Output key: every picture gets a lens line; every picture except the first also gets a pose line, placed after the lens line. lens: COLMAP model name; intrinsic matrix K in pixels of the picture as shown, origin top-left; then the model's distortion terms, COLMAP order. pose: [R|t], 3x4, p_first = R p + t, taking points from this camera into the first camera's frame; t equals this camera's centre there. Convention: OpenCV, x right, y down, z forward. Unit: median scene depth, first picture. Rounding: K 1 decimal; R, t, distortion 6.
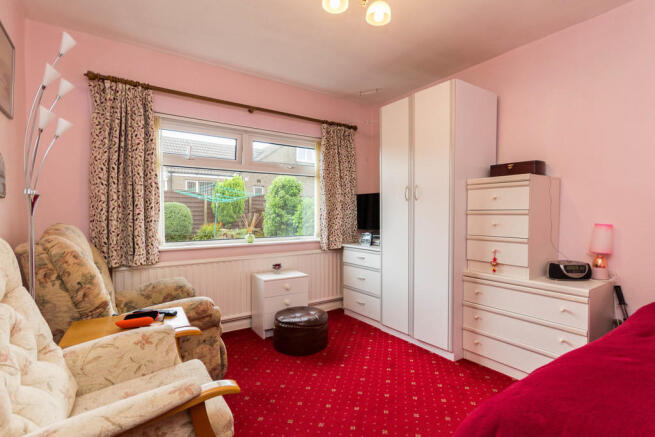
lens RADIAL K [[320.5, 0, 331.2], [0, 320.5, 231.8], [0, 0, 1]] dist [0.000071, -0.000252]
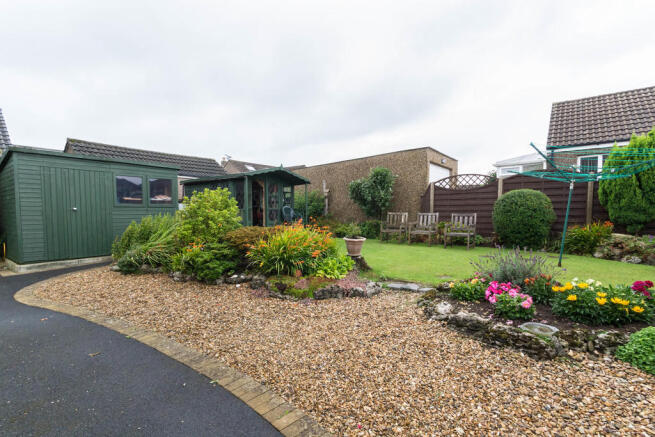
lens RADIAL K [[317.7, 0, 326.1], [0, 317.7, 224.6], [0, 0, 1]] dist [-0.000141, 0.000584]
pose [[0.293443, 0.034085, -0.955369, 0.024032], [-0.052978, 0.998408, 0.019349, -0.008751], [0.954508, 0.044935, 0.294782, 0.390294]]
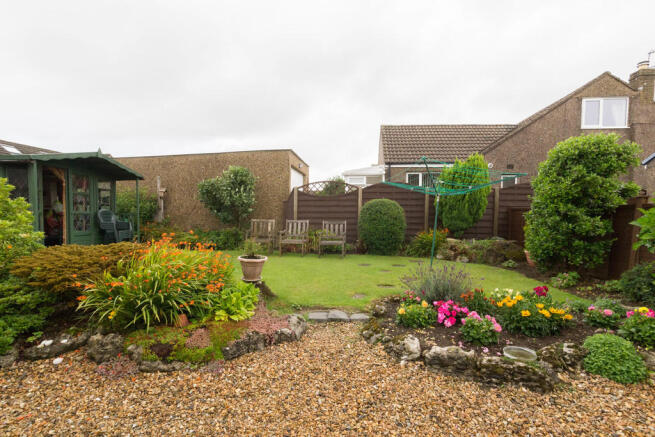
lens RADIAL K [[319.2, 0, 331.9], [0, 319.2, 222.6], [0, 0, 1]] dist [0.004760, 0.000582]
pose [[0.762892, 0.018708, -0.646255, -0.104882], [-0.044002, 0.998766, -0.023031, -0.015933], [0.645026, 0.046007, 0.762774, 0.355032]]
